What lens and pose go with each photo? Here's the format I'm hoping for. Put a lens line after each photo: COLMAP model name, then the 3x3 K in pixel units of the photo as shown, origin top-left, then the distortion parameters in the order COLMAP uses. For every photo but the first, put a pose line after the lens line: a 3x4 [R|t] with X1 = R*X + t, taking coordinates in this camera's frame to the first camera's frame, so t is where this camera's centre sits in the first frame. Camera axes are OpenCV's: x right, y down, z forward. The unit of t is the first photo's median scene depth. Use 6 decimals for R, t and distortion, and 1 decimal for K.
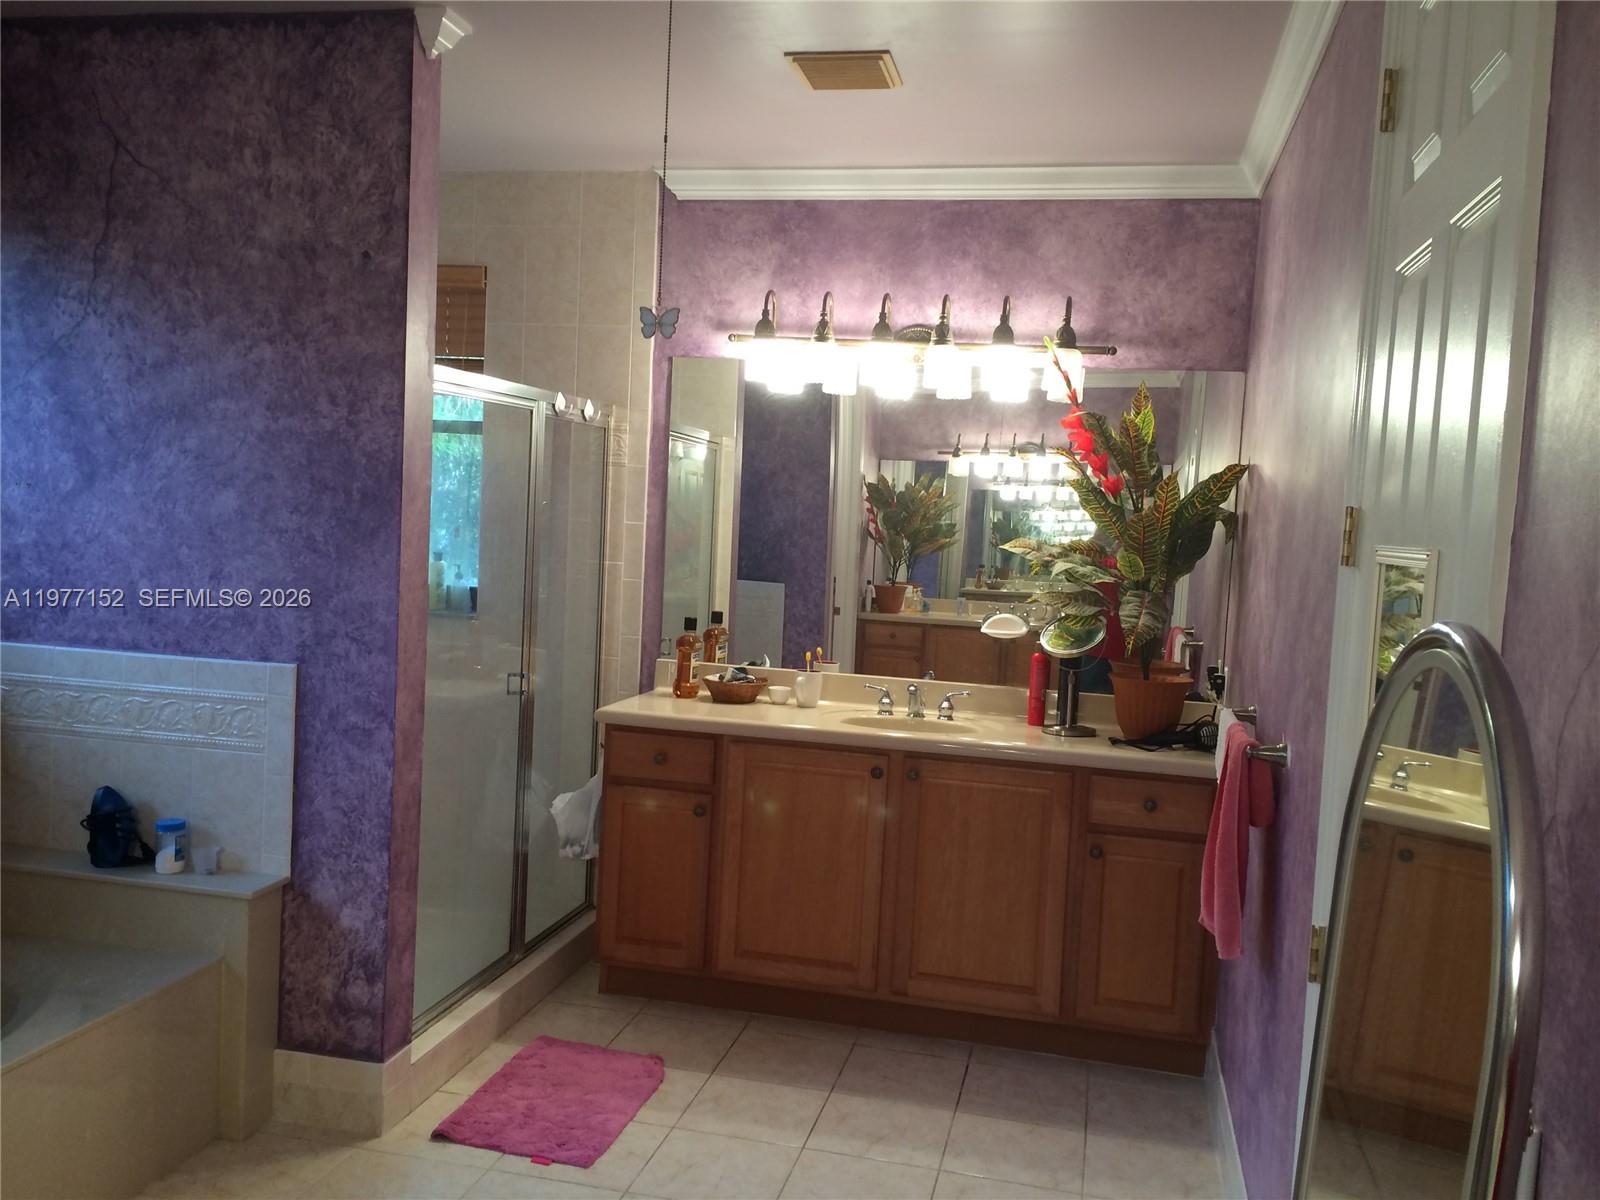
lens RADIAL K [[1368.8, 0, 796.6], [0, 1368.8, 599.3], [0, 0, 1]] dist [0.096548, -0.125980]
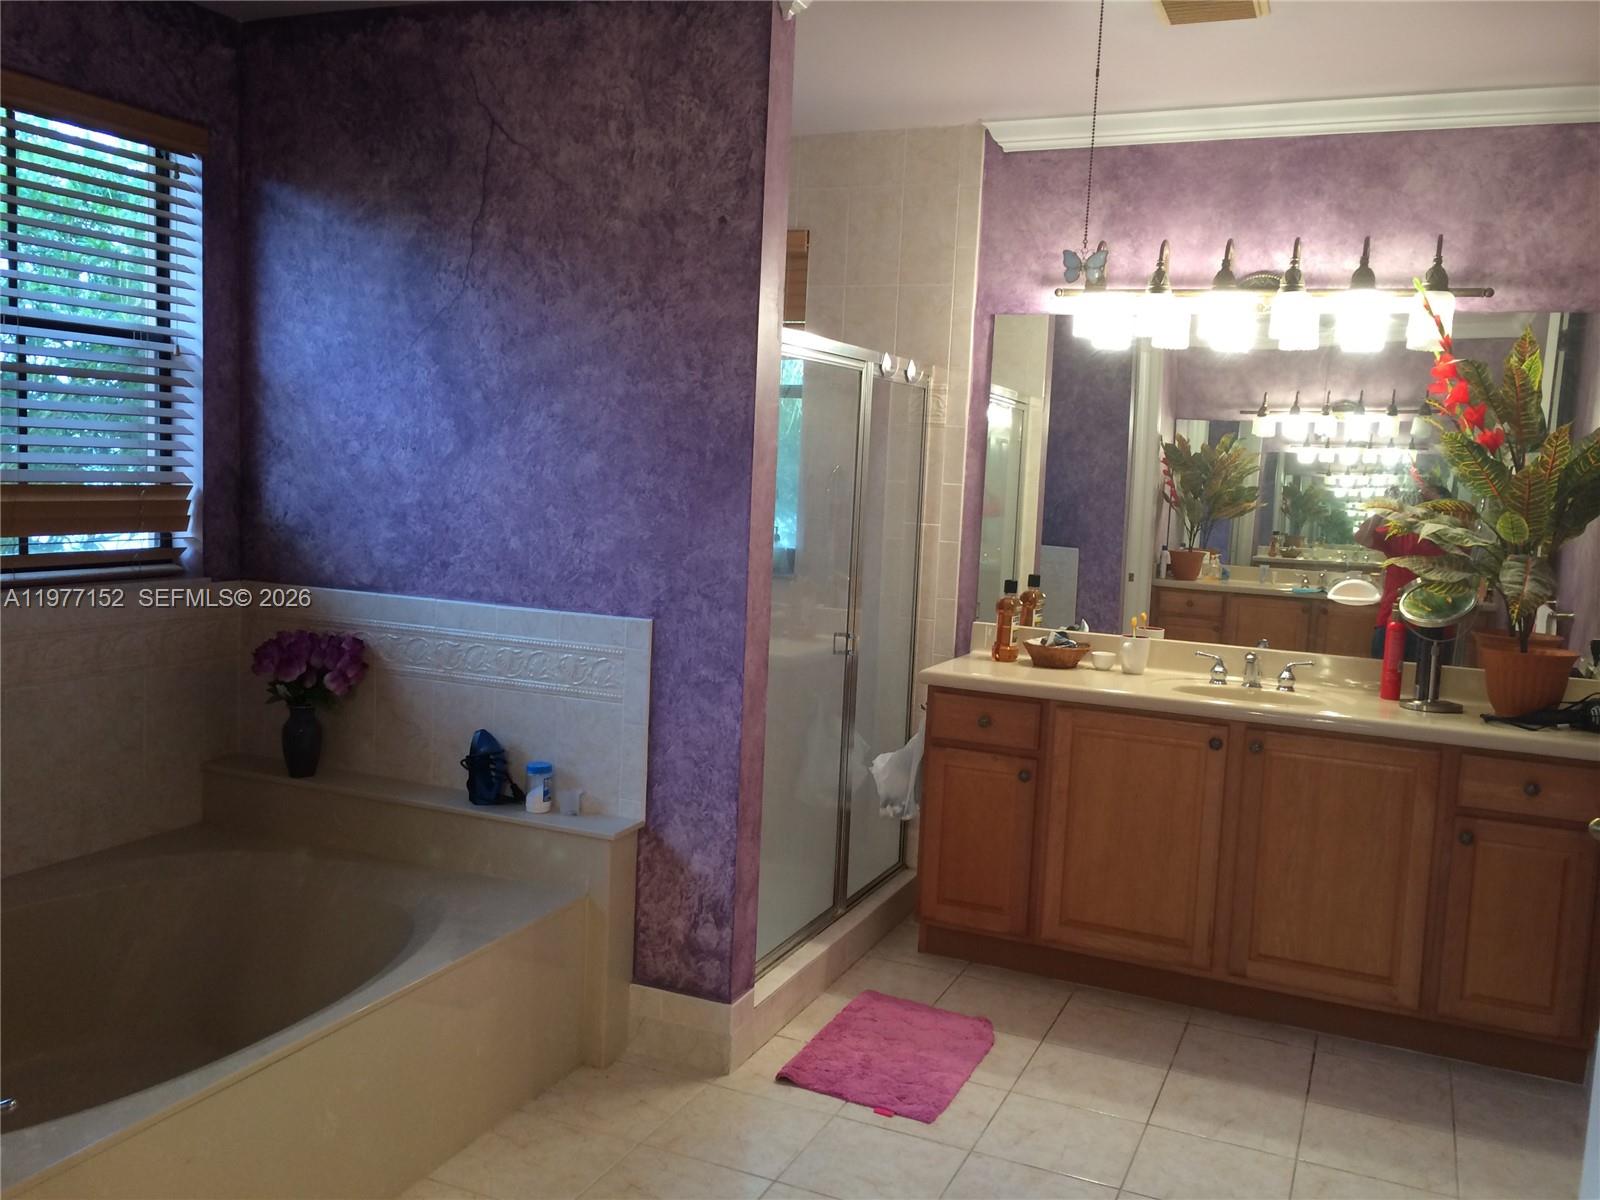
lens RADIAL K [[1368.8, 0, 796.6], [0, 1368.8, 599.3], [0, 0, 1]] dist [0.096548, -0.125980]
pose [[0.982640, 0.013107, -0.185058, -0.057784], [-0.008663, 0.999655, 0.024800, 0.004981], [0.185319, -0.022766, 0.982415, 0.003783]]
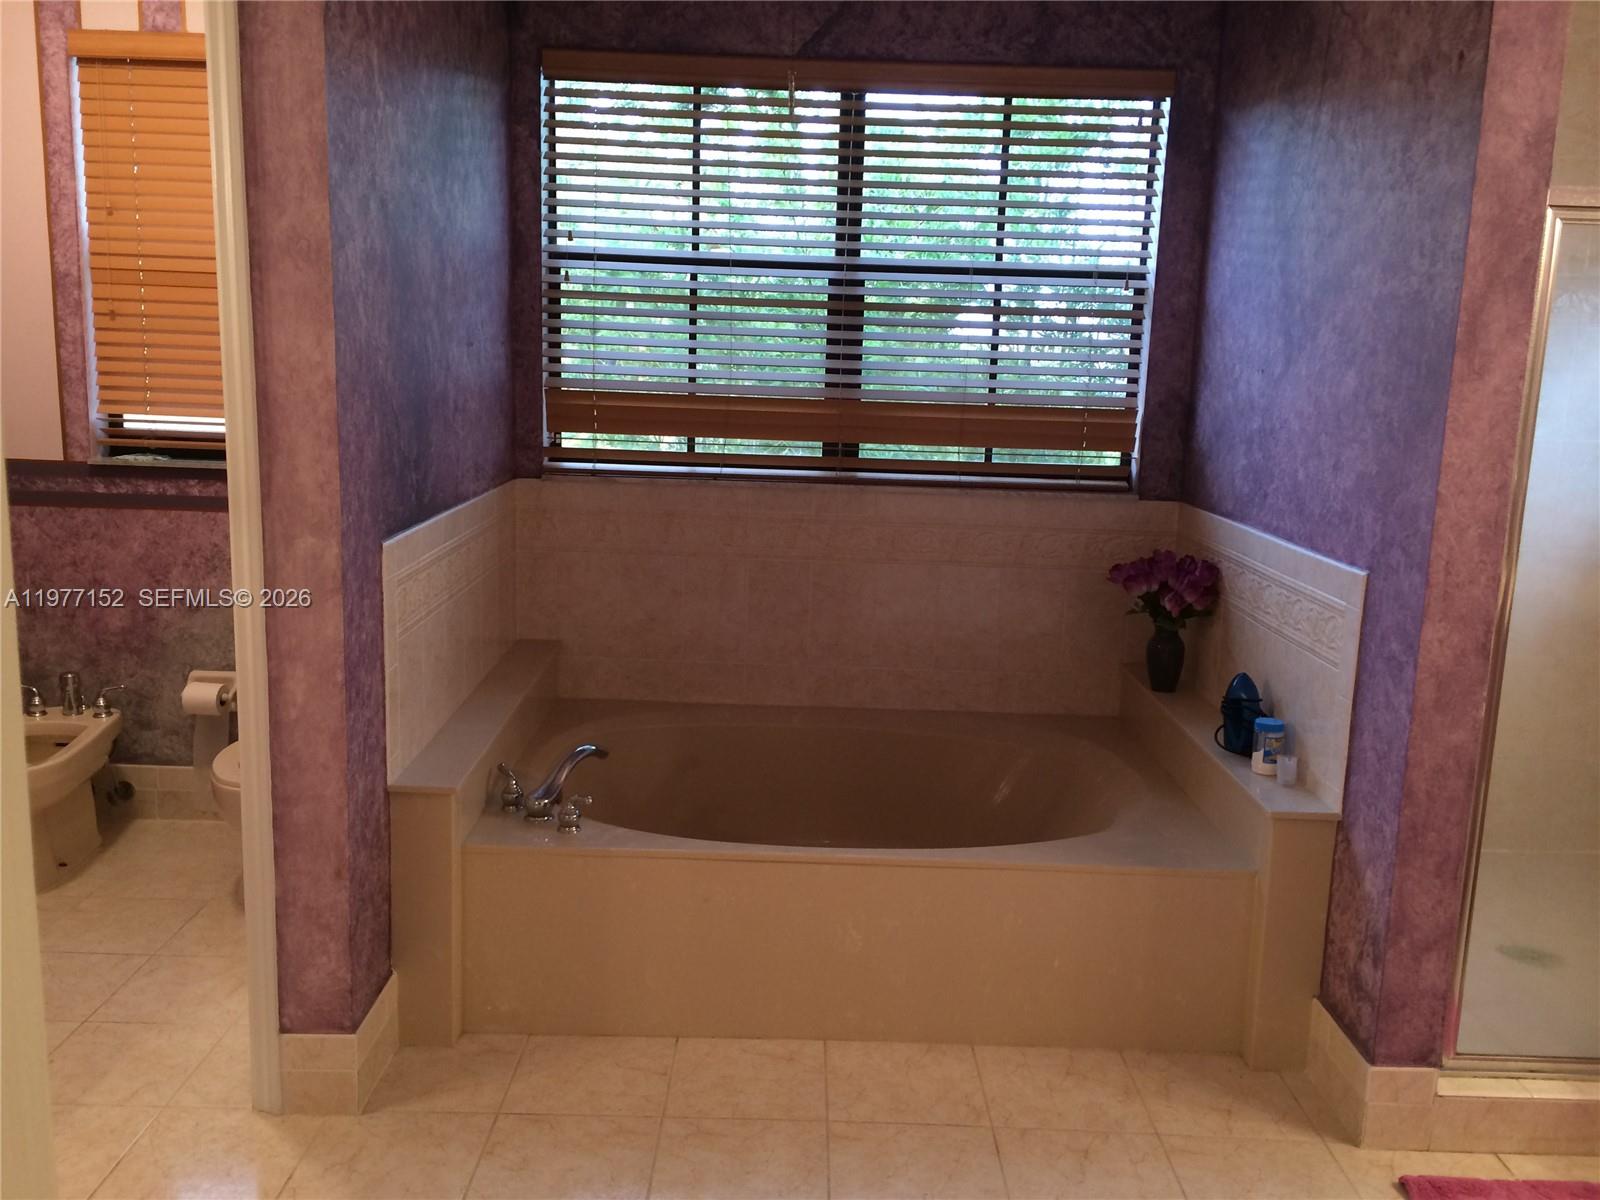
lens RADIAL K [[1368.8, 0, 796.6], [0, 1368.8, 599.3], [0, 0, 1]] dist [0.096548, -0.125980]
pose [[0.220992, 0.136140, -0.965727, 0.355017], [-0.089366, 0.988870, 0.118952, -0.006687], [0.971173, 0.060016, 0.230699, 0.423655]]
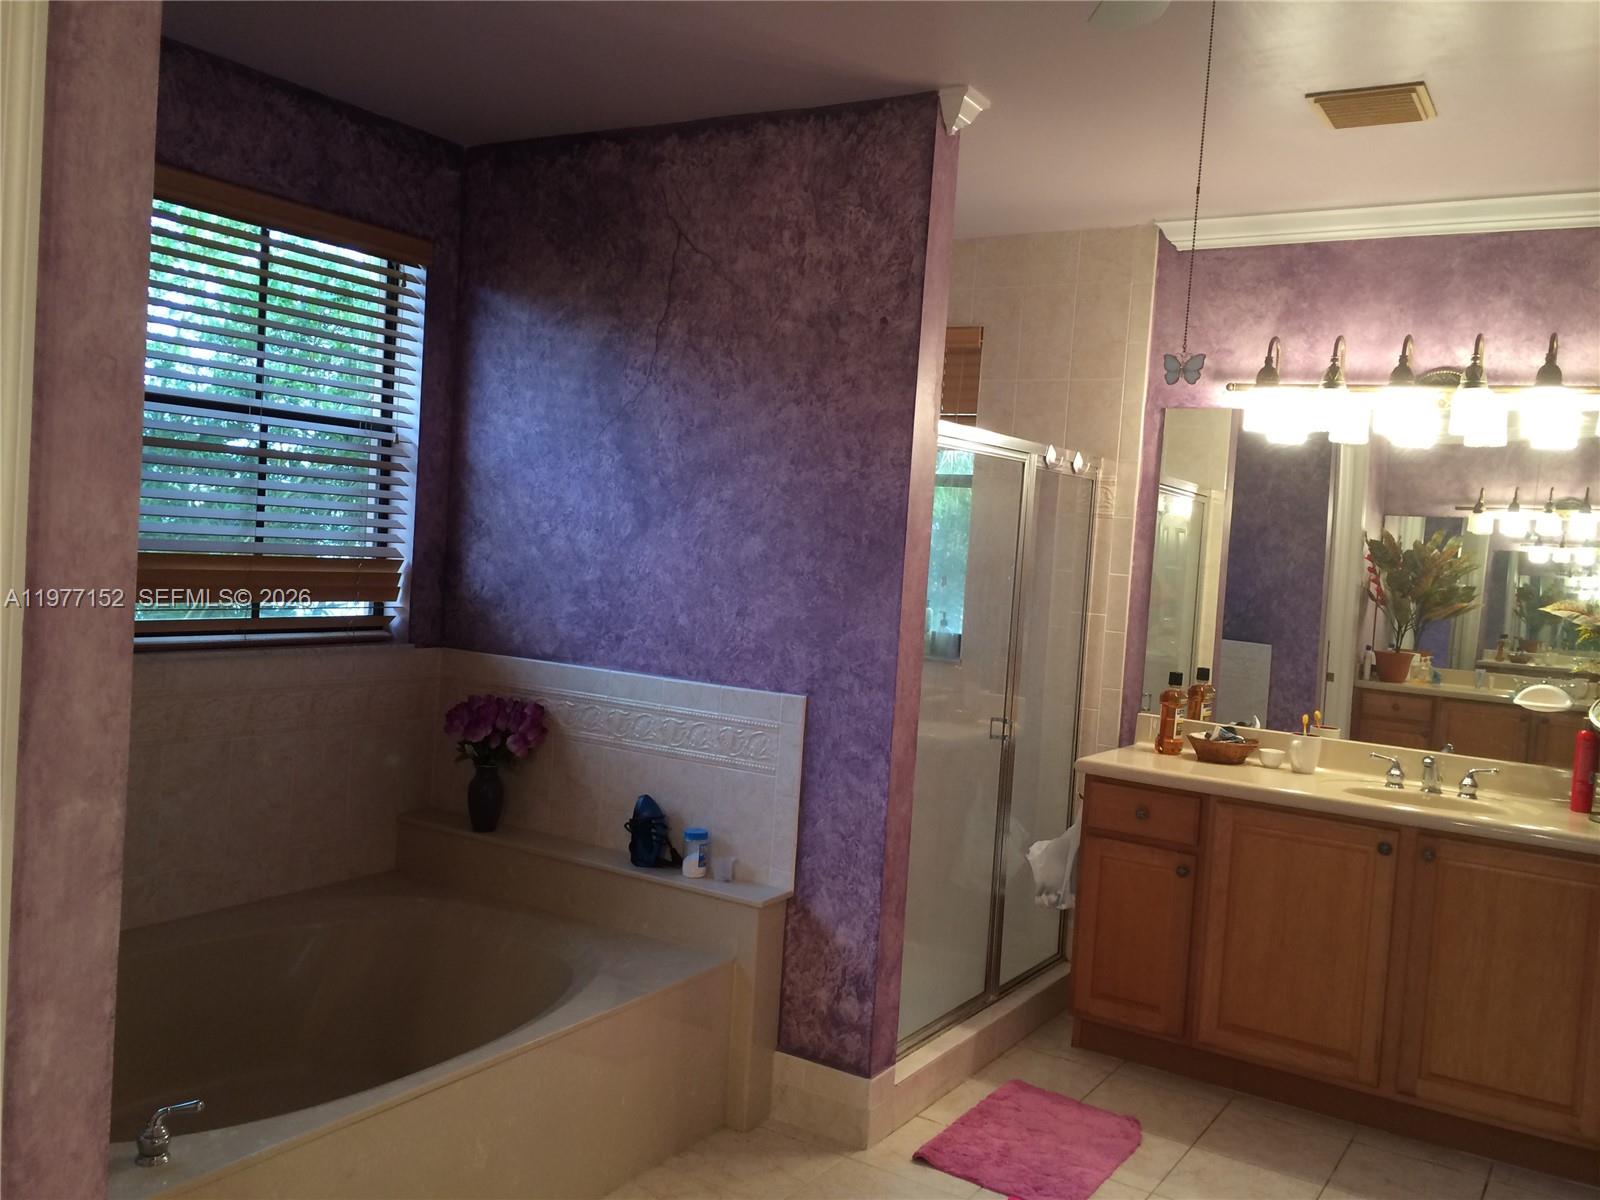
lens RADIAL K [[1368.8, 0, 796.6], [0, 1368.8, 599.3], [0, 0, 1]] dist [0.096548, -0.125980]
pose [[0.944356, 0.027255, -0.327794, -0.015208], [-0.040758, 0.998577, -0.034394, 0.007764], [0.326390, 0.045841, 0.944123, -0.023577]]
